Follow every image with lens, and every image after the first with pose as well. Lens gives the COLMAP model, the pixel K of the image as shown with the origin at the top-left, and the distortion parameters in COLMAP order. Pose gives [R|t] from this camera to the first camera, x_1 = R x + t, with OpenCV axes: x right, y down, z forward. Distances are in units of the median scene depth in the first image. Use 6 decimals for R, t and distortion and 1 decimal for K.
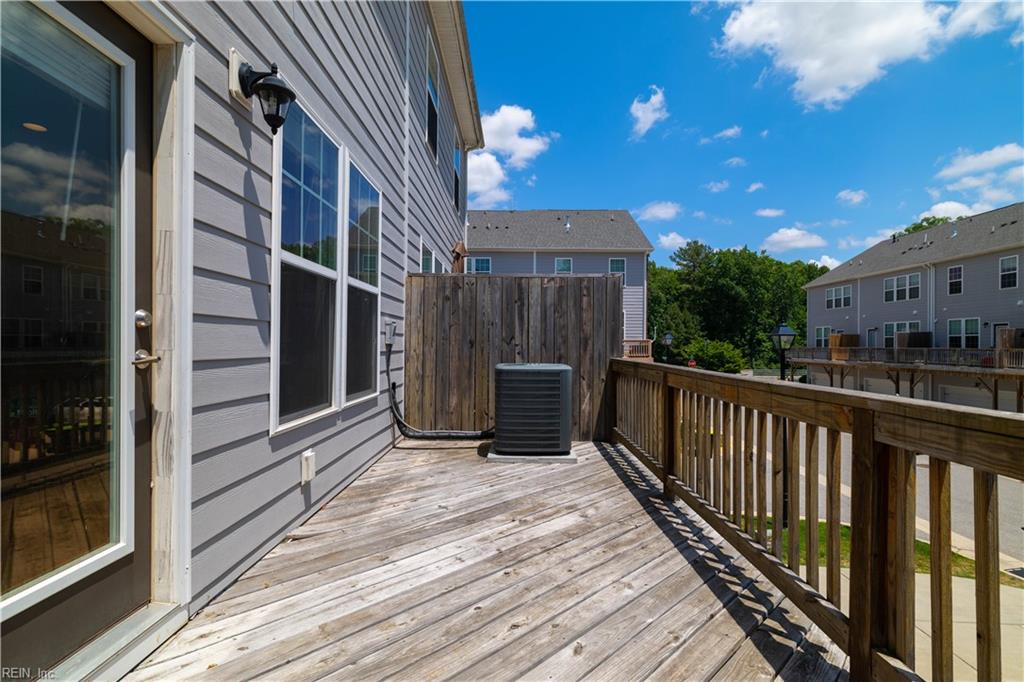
lens RADIAL K [[510.0, 0, 512.0], [0, 510.0, 341.0], [0, 0, 1]] dist [-0.000822, -0.000934]
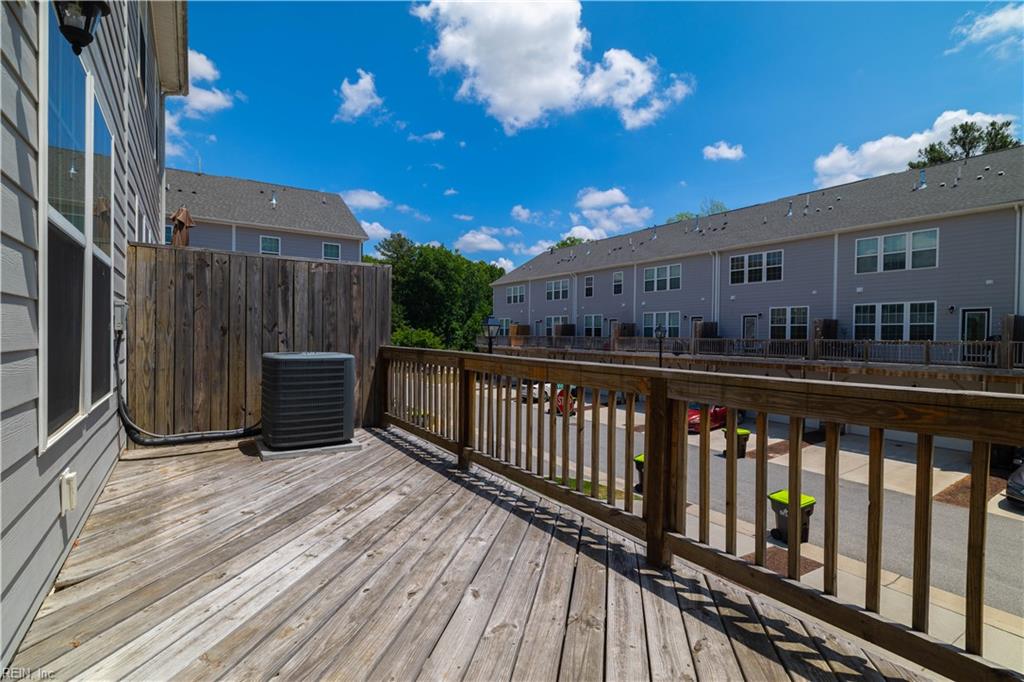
lens RADIAL K [[510.0, 0, 512.0], [0, 510.0, 341.0], [0, 0, 1]] dist [-0.000822, -0.000934]
pose [[0.820506, -0.002551, 0.571632, -0.190991], [-0.011851, 0.999699, 0.021471, -0.002055], [-0.571515, -0.024392, 0.820229, 0.000092]]
